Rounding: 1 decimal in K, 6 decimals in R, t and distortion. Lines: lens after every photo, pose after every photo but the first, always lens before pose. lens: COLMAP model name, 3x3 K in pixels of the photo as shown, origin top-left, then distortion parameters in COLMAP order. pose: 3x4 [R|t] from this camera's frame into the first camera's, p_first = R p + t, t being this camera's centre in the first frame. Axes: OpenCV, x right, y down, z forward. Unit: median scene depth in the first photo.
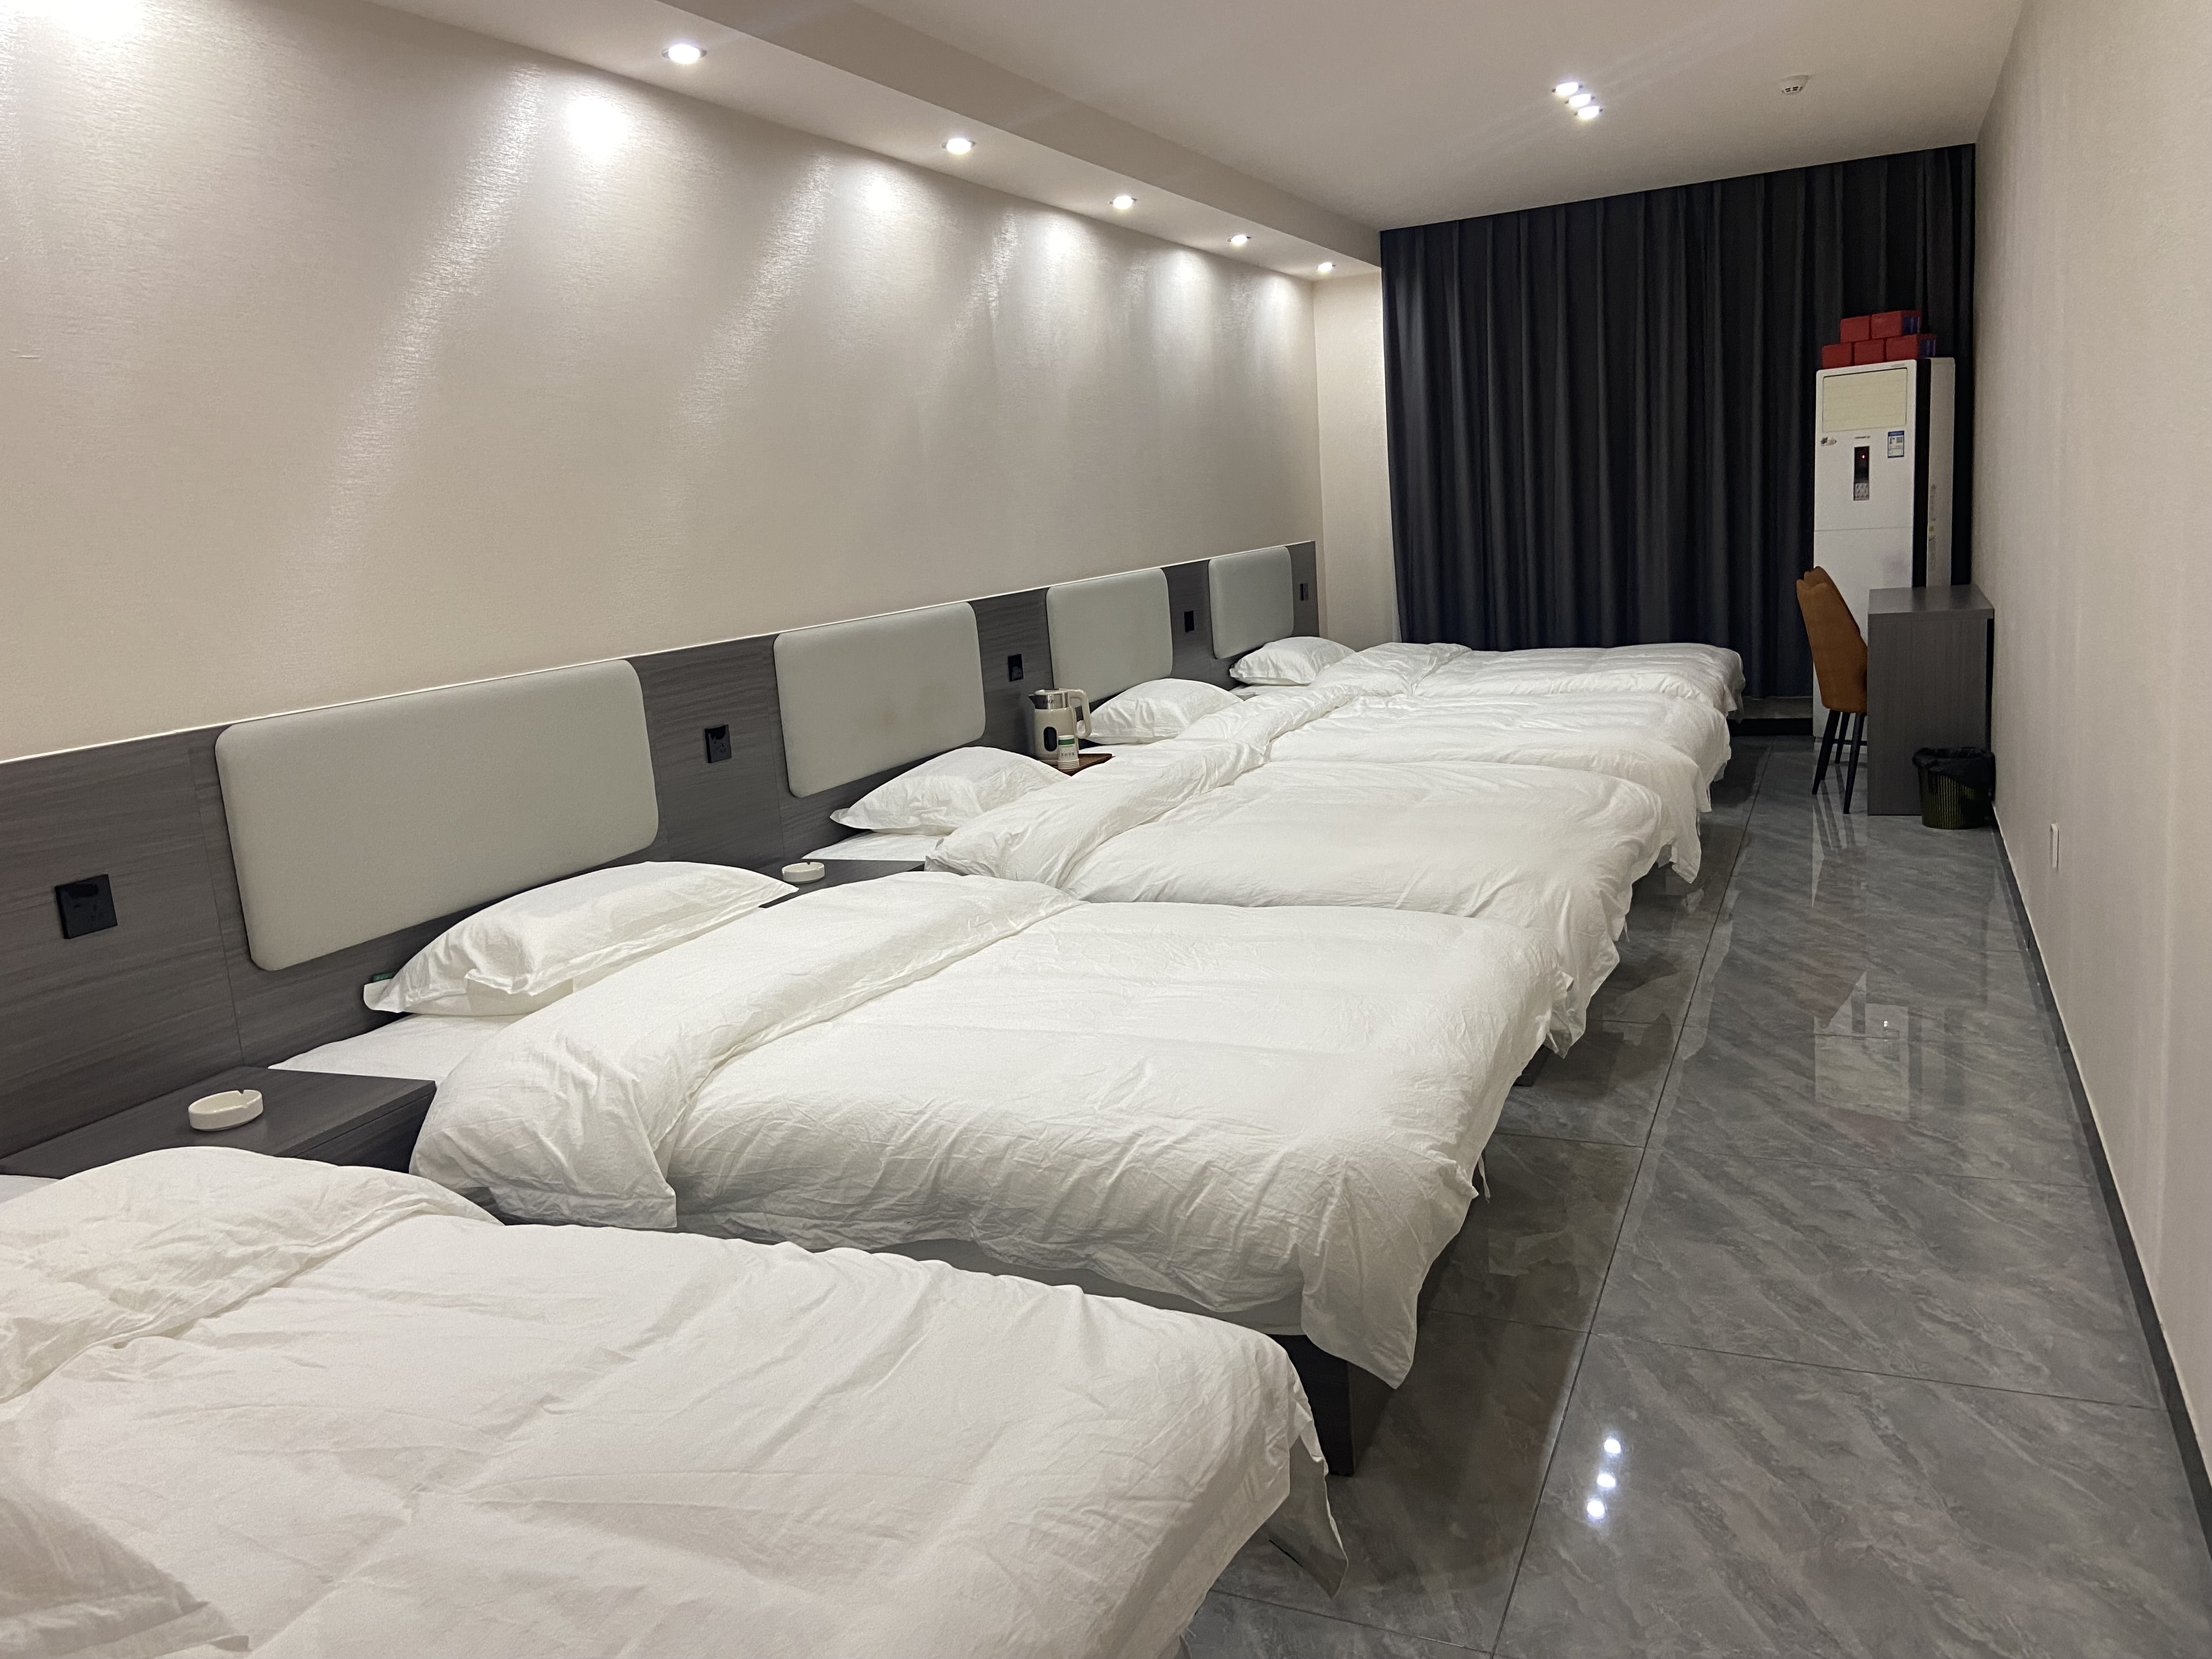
lens RADIAL K [[1669.5, 0, 1095.4], [0, 1669.5, 825.0], [0, 0, 1]] dist [0.125811, -0.159598]
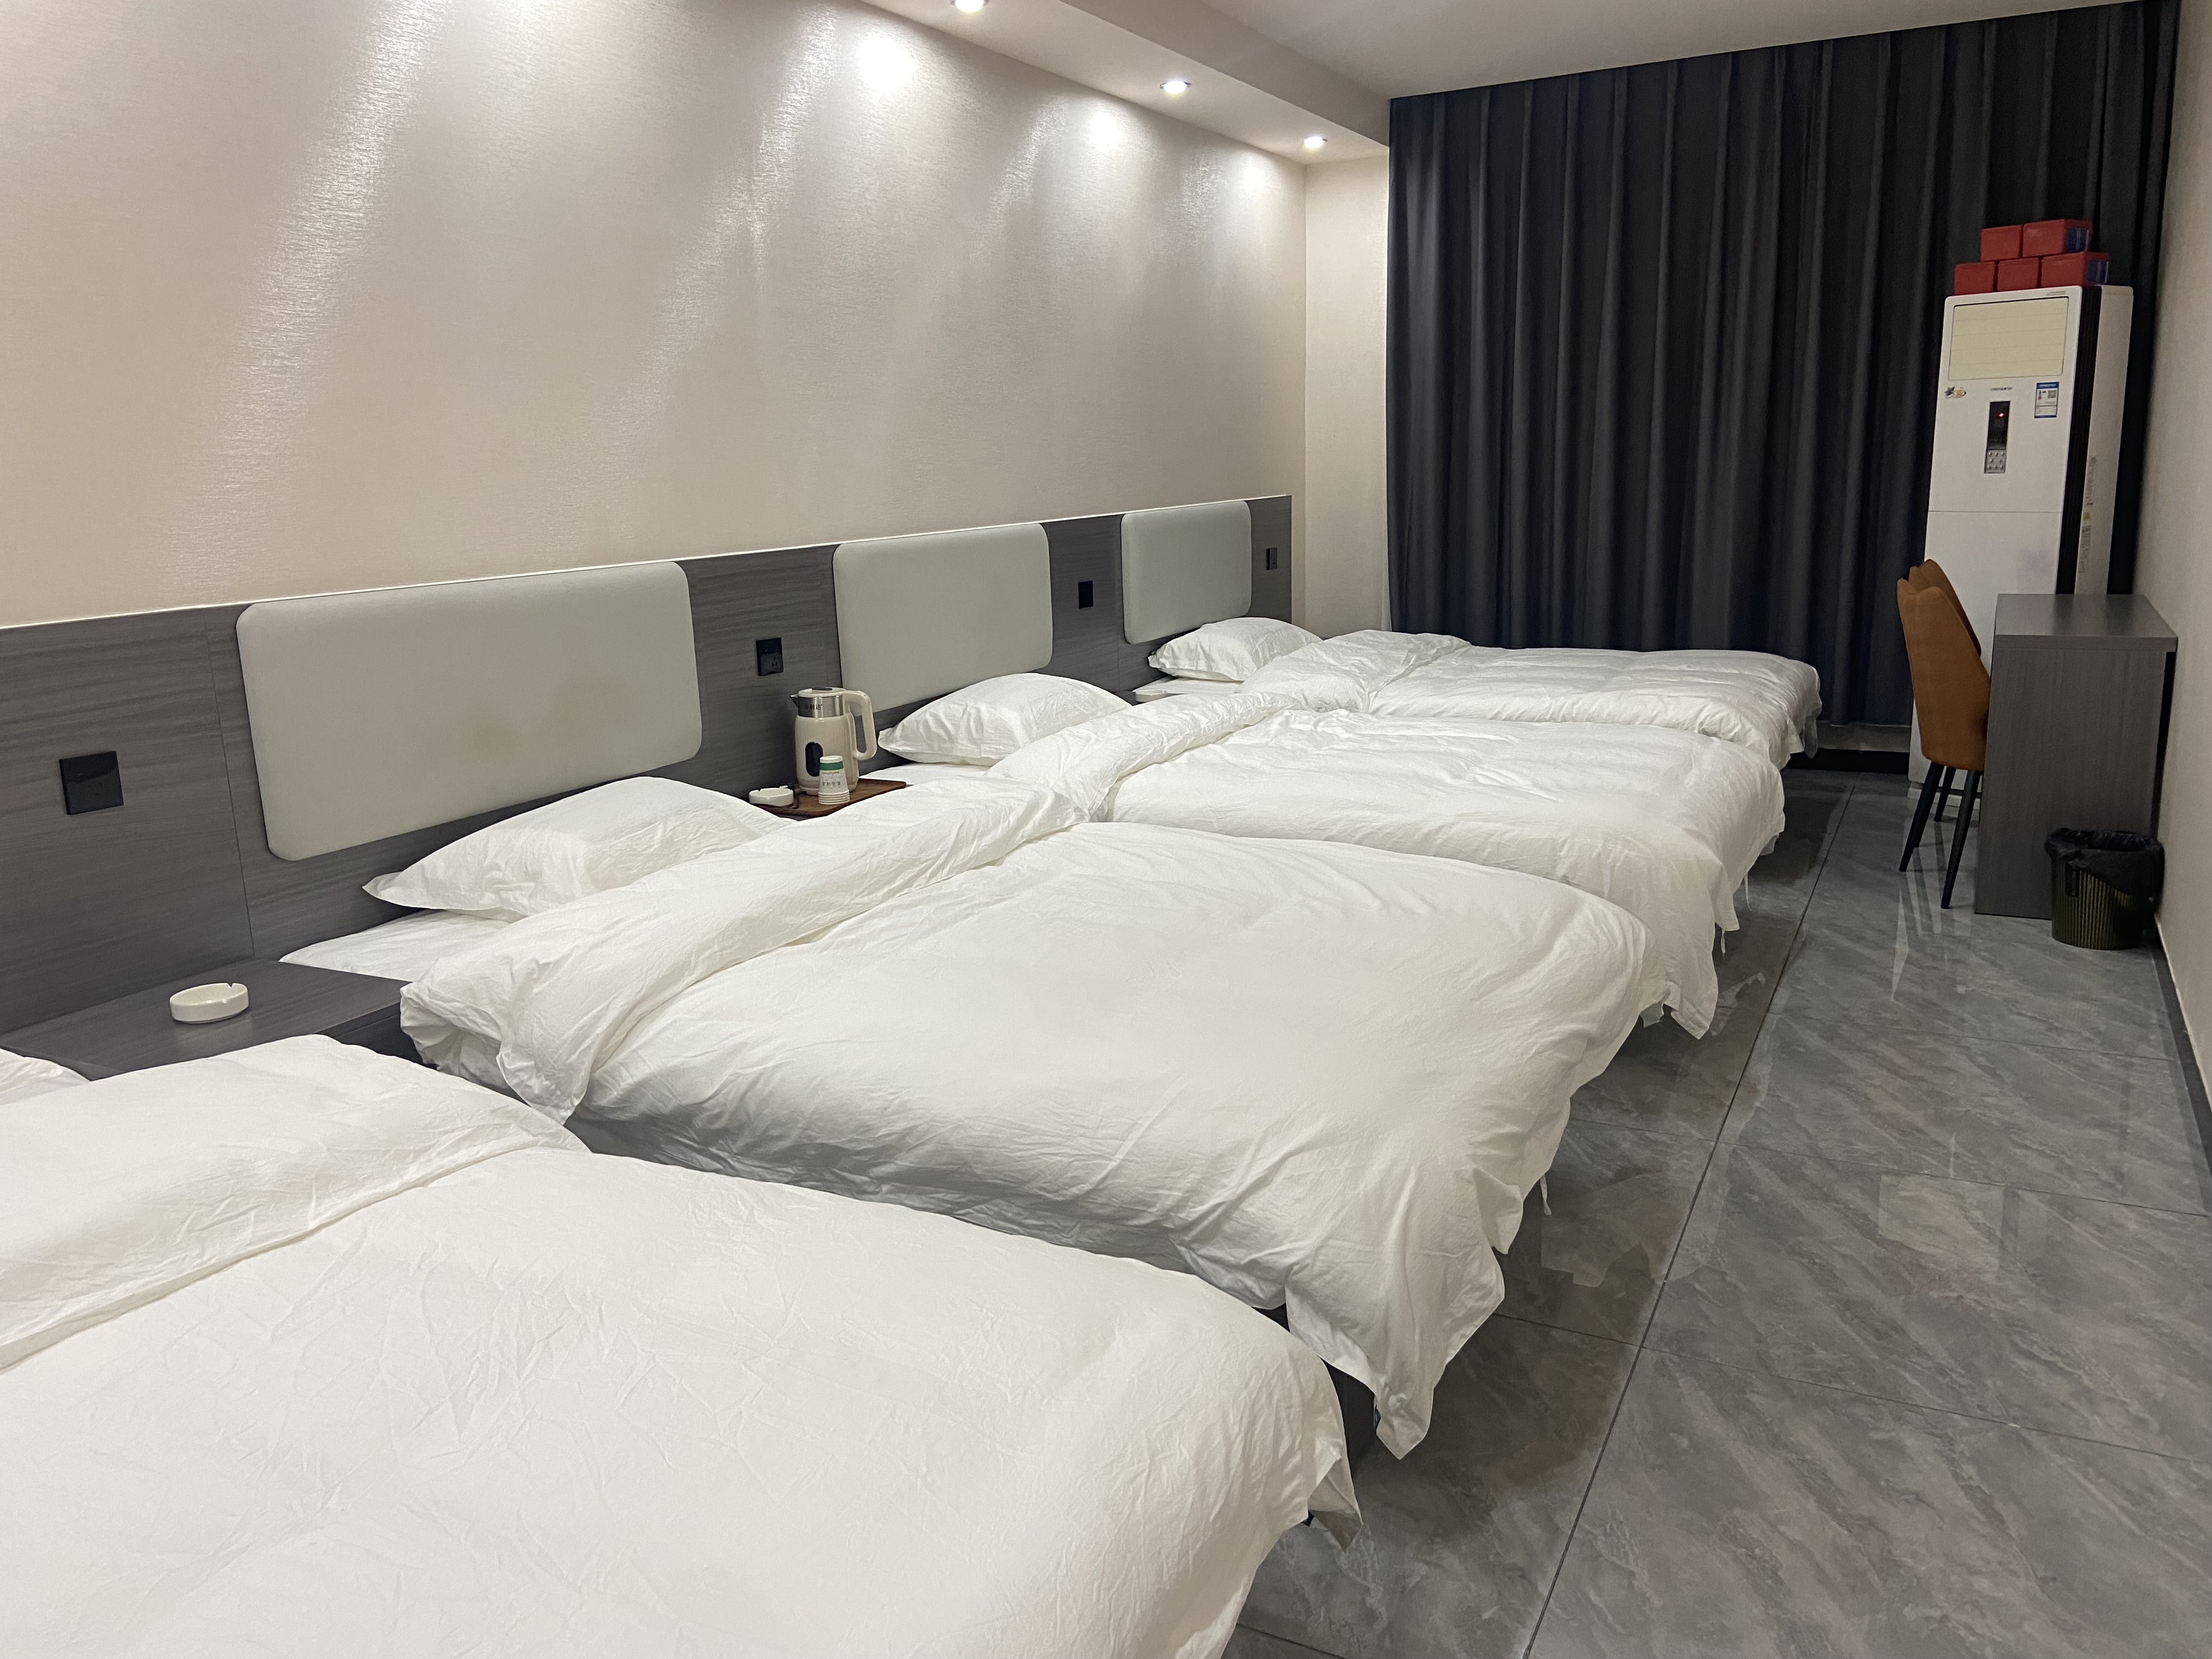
lens RADIAL K [[1669.5, 0, 1095.4], [0, 1669.5, 825.0], [0, 0, 1]] dist [0.125811, -0.159598]
pose [[0.997522, 0.053007, -0.046252, 0.108125], [-0.051383, 0.998044, 0.035618, -0.046959], [0.048049, -0.033153, 0.998295, 0.248955]]
